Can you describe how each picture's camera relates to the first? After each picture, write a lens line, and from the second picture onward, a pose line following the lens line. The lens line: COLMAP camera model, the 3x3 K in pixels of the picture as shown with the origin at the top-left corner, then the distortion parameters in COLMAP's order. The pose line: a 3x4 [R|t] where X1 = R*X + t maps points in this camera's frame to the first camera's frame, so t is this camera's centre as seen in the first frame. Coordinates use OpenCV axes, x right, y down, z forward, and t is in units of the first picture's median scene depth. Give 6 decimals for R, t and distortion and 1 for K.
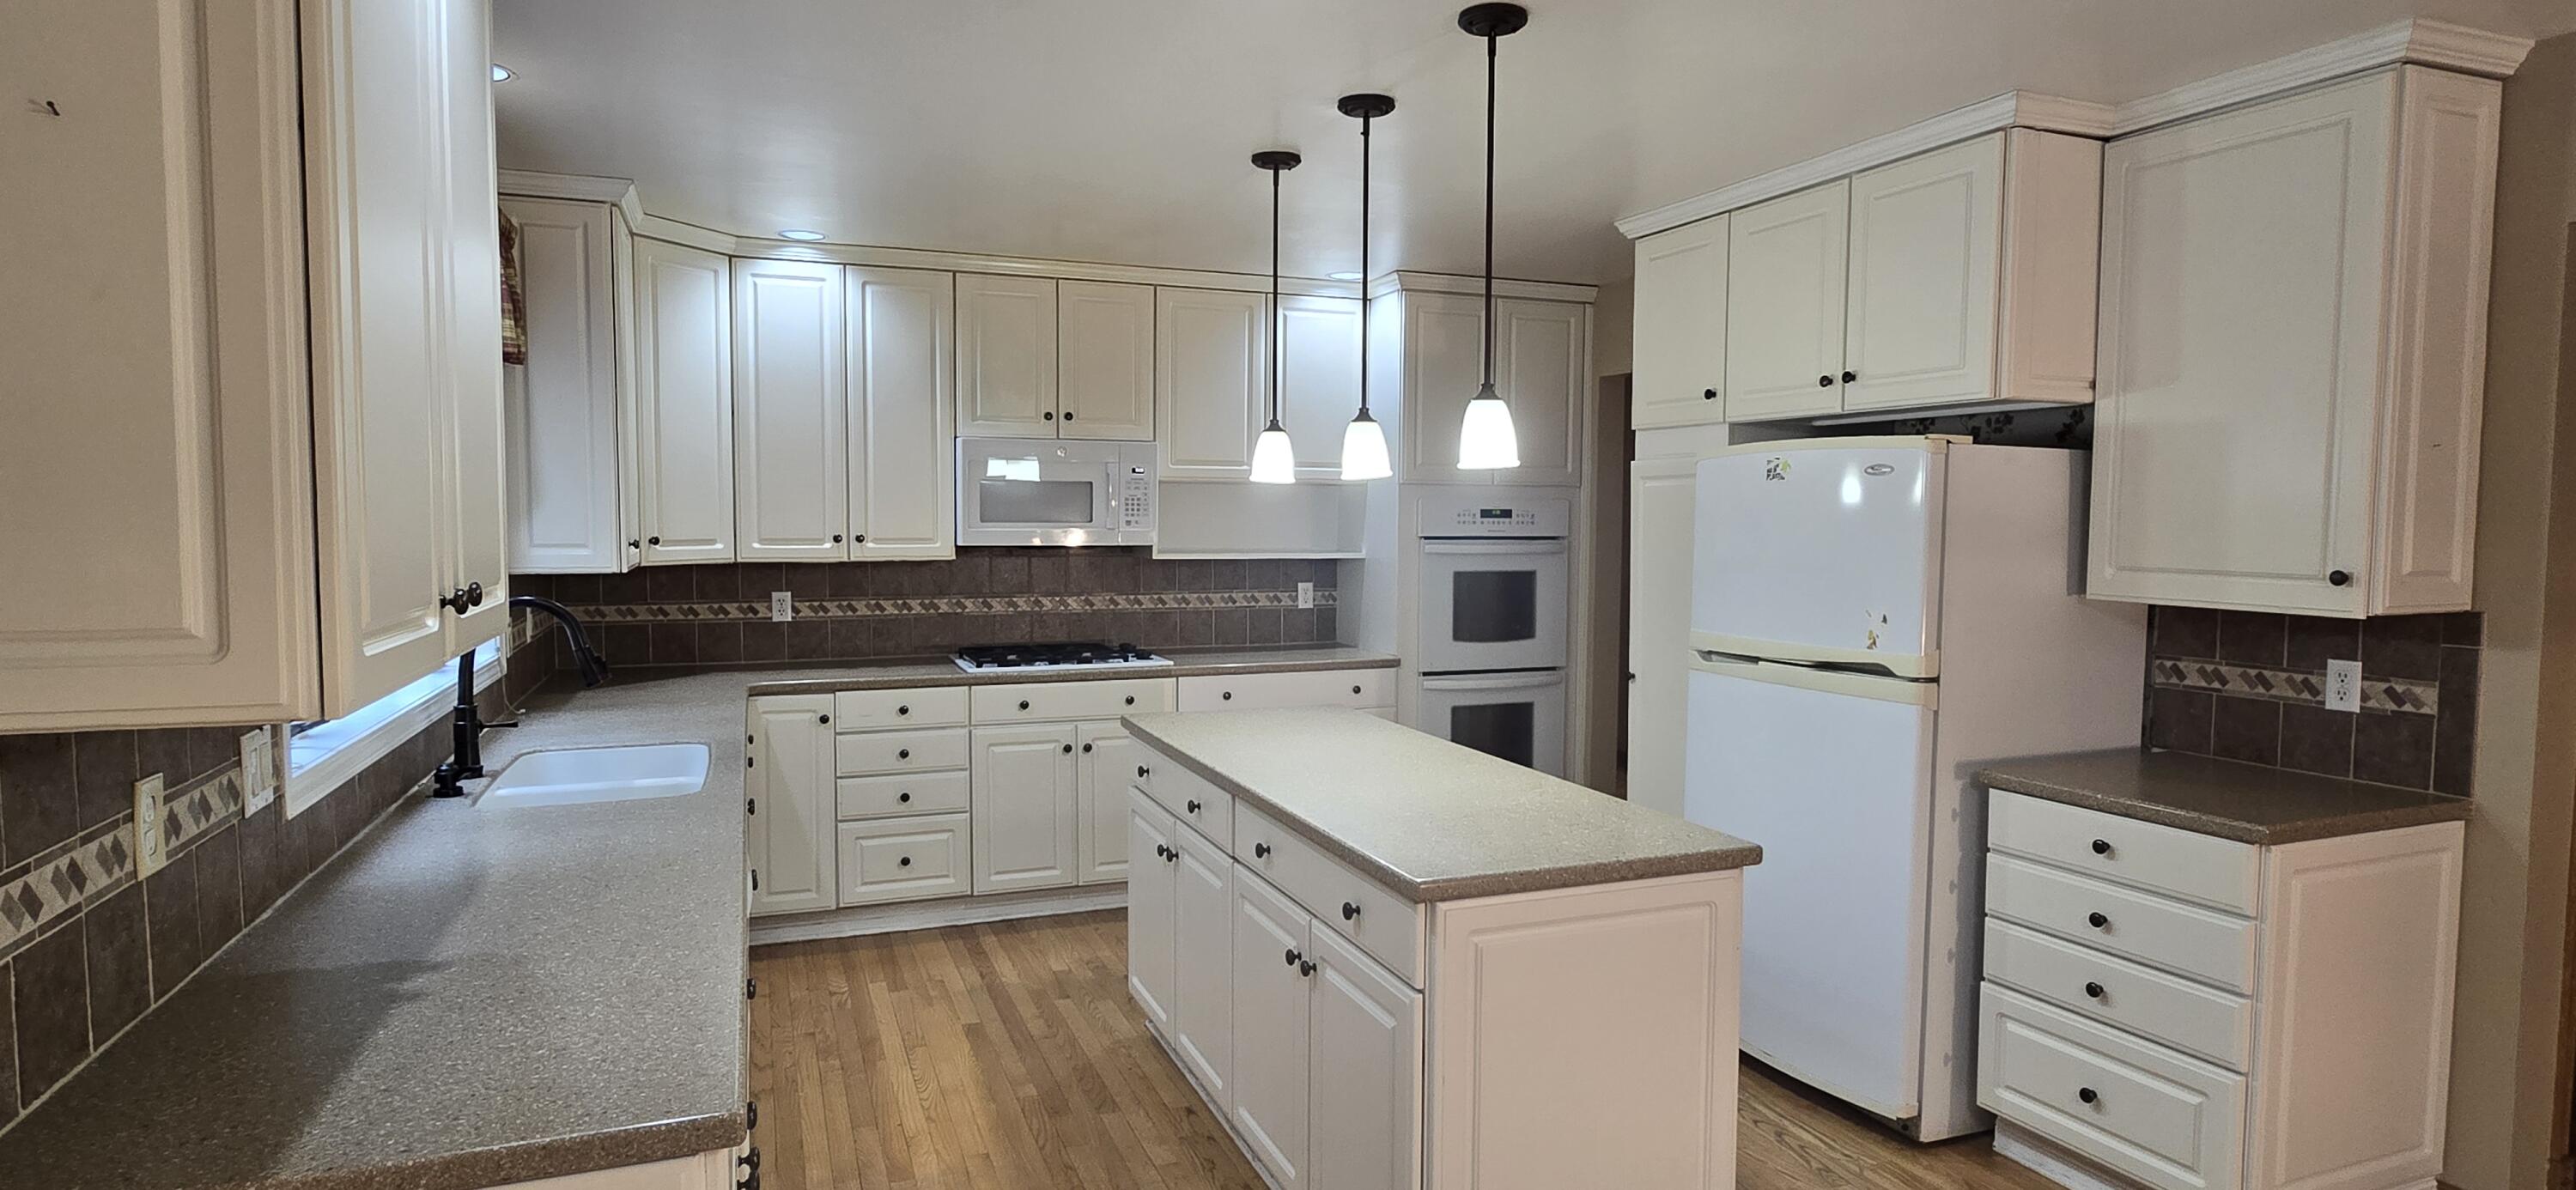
lens RADIAL K [[1375.0, 0, 1288.4], [0, 1375.0, 588.2], [0, 0, 1]] dist [-0.000698, -0.001476]
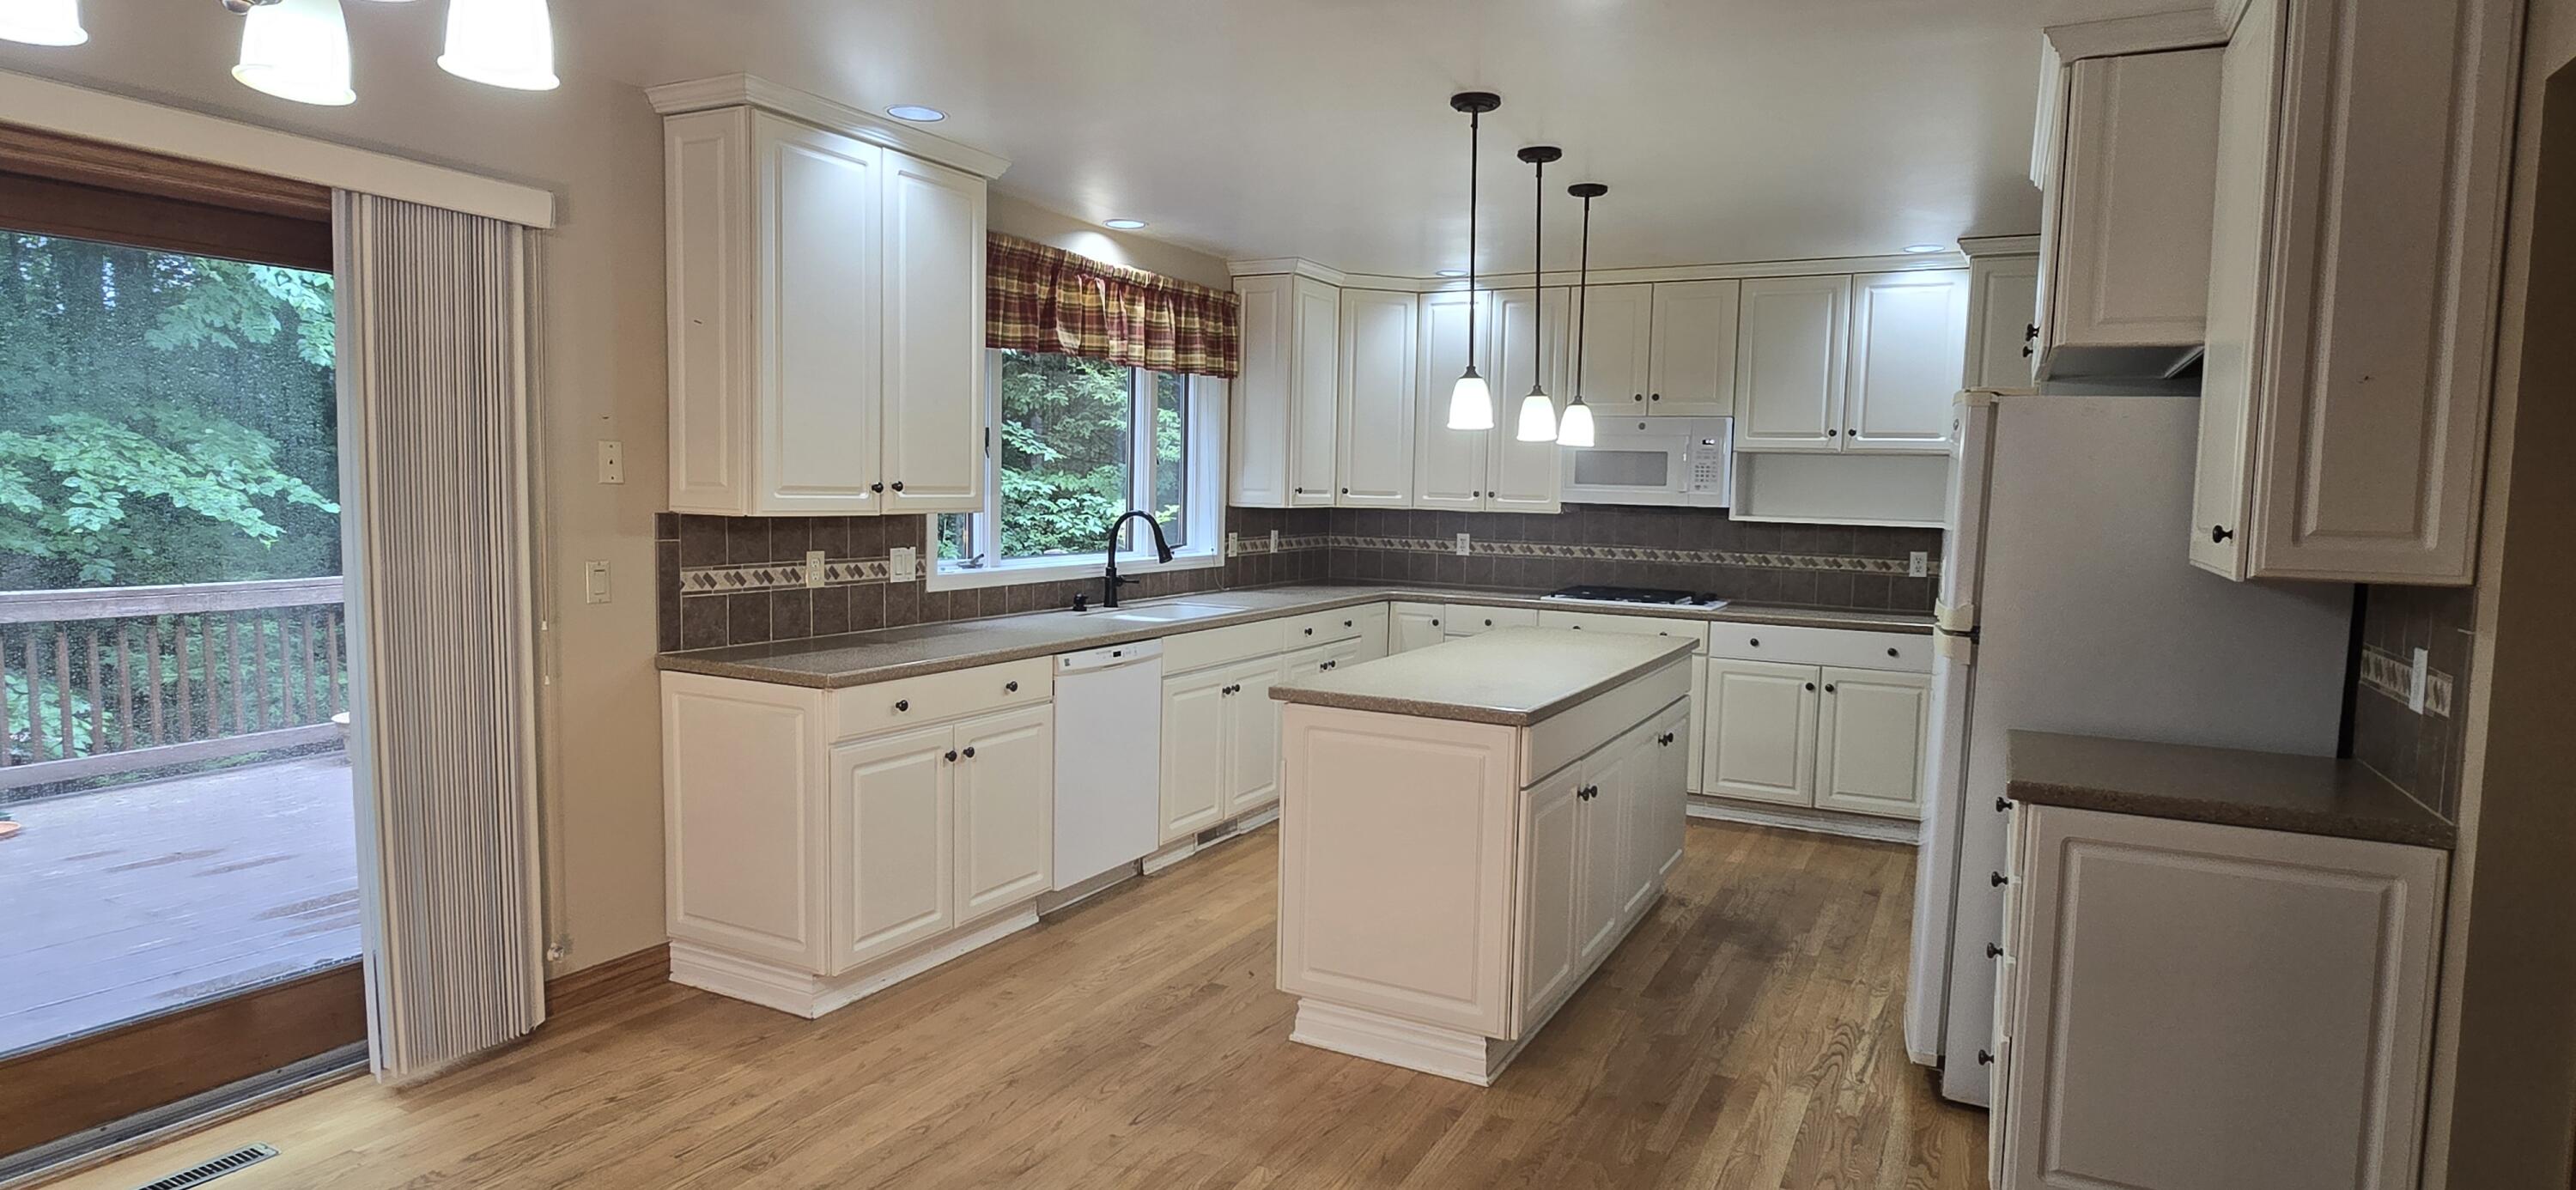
lens RADIAL K [[1375.0, 0, 1293.7], [0, 1375.0, 586.9], [0, 0, 1]] dist [-0.000698, -0.001476]
pose [[0.649385, 0.068741, -0.757346, 0.564073], [-0.063655, 0.997325, 0.035943, 0.017063], [0.757791, 0.024868, 0.652024, -0.013317]]
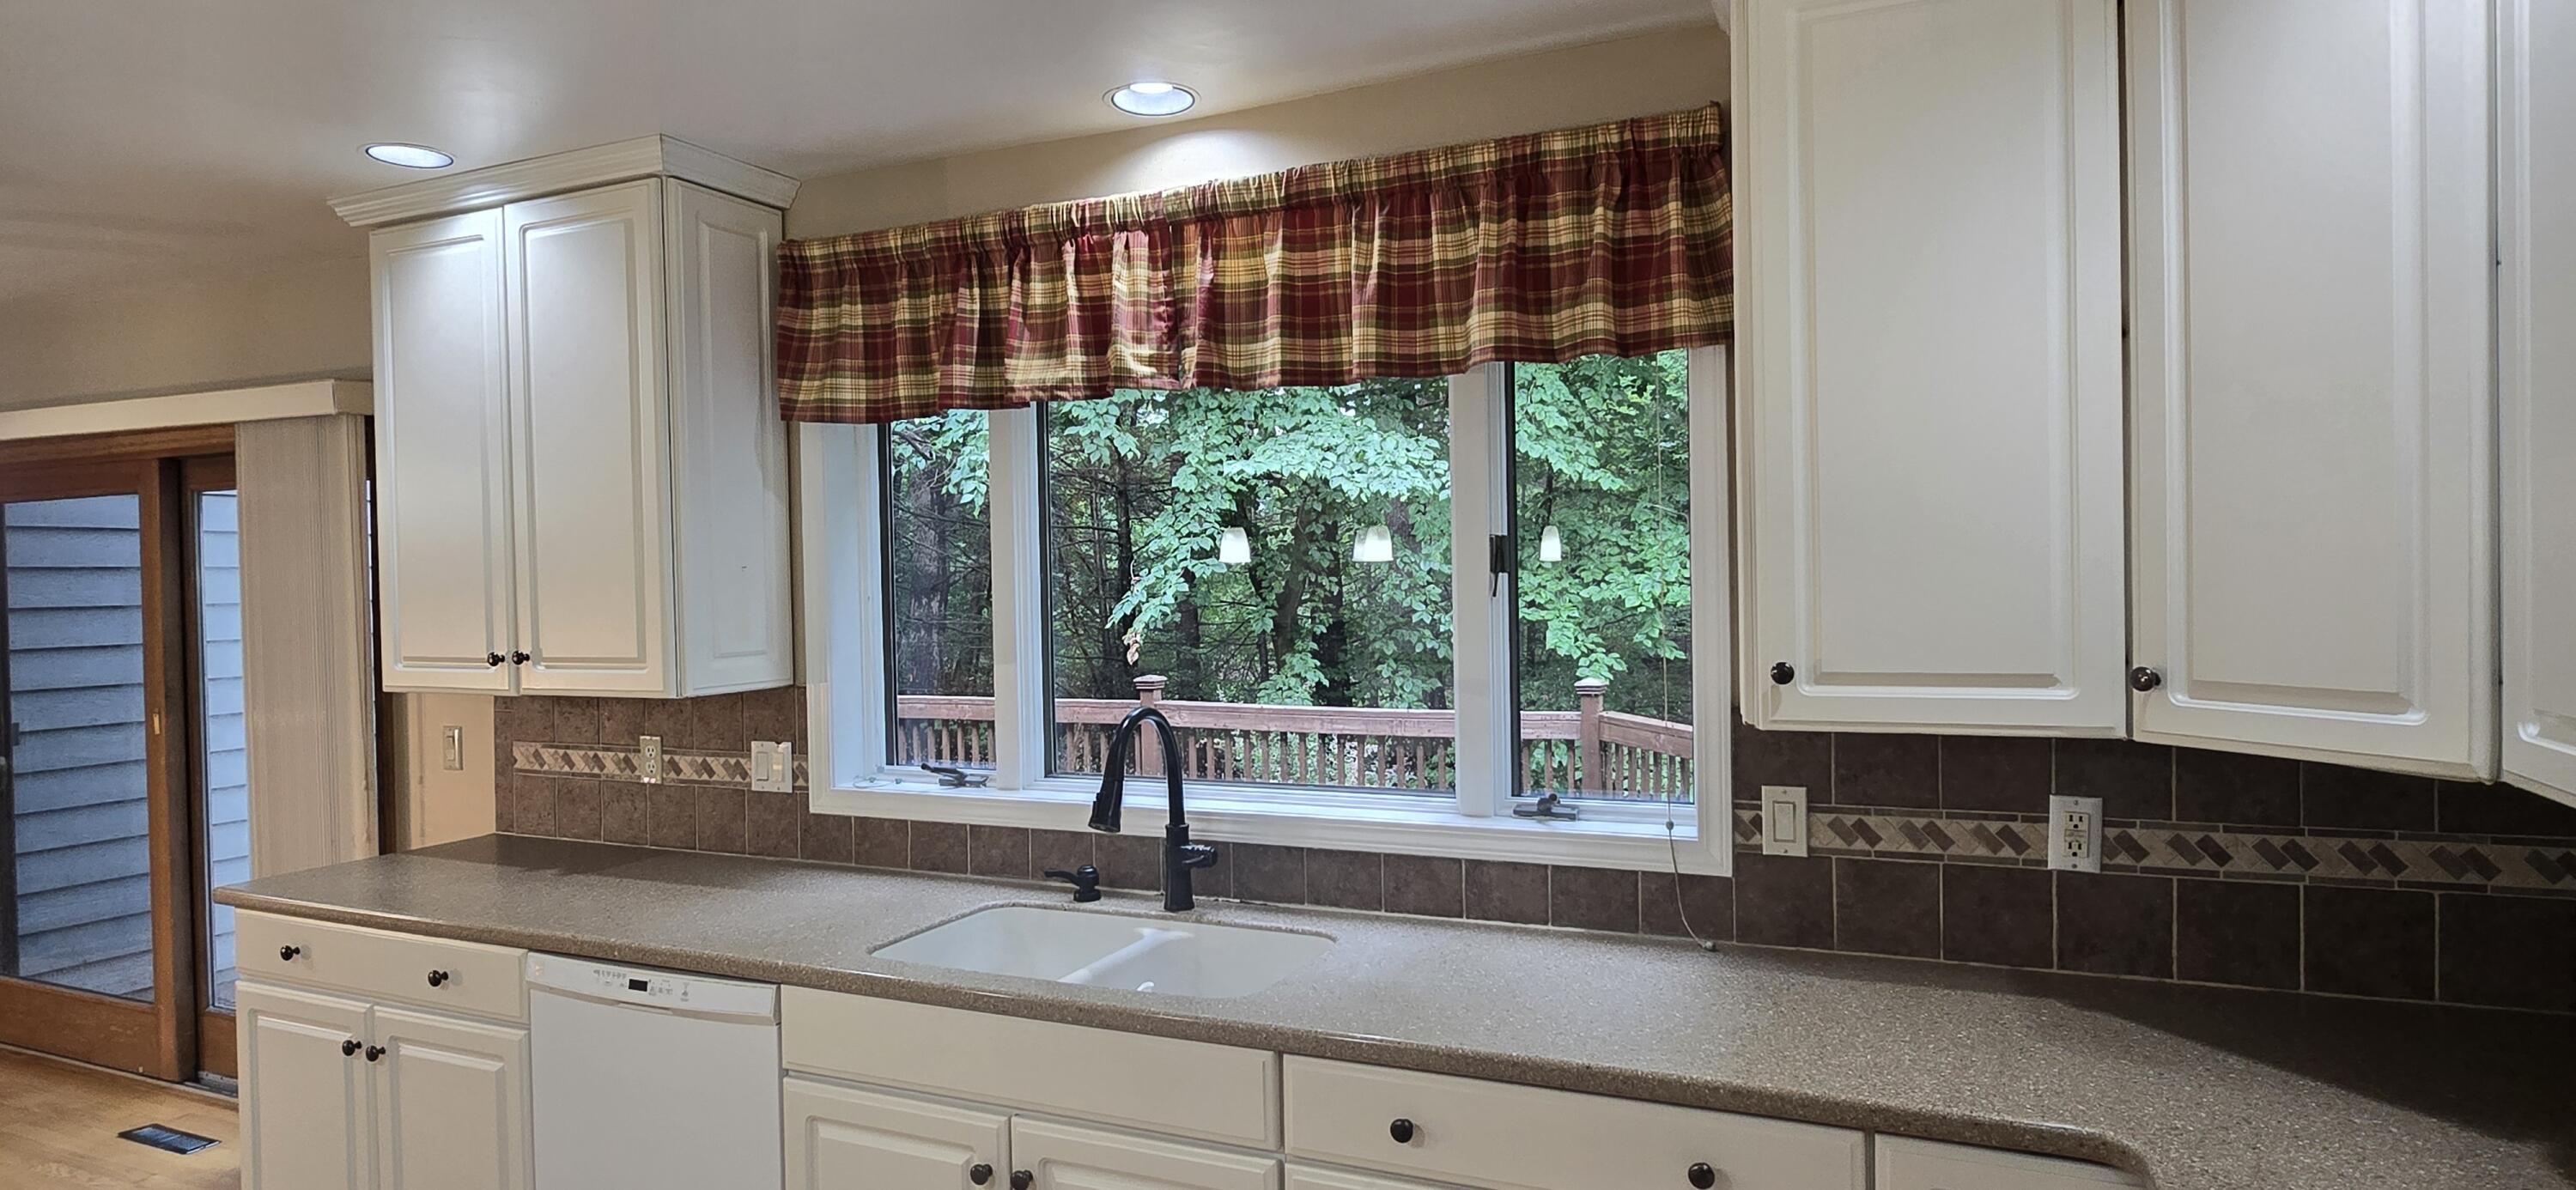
lens RADIAL K [[1375.0, 0, 1298.3], [0, 1375.0, 595.6], [0, 0, 1]] dist [-0.000698, -0.001476]
pose [[-0.713959, 0.019813, -0.699907, -0.022230], [-0.025552, 0.998196, 0.054323, -0.063528], [0.699721, 0.056669, -0.712165, 0.968989]]
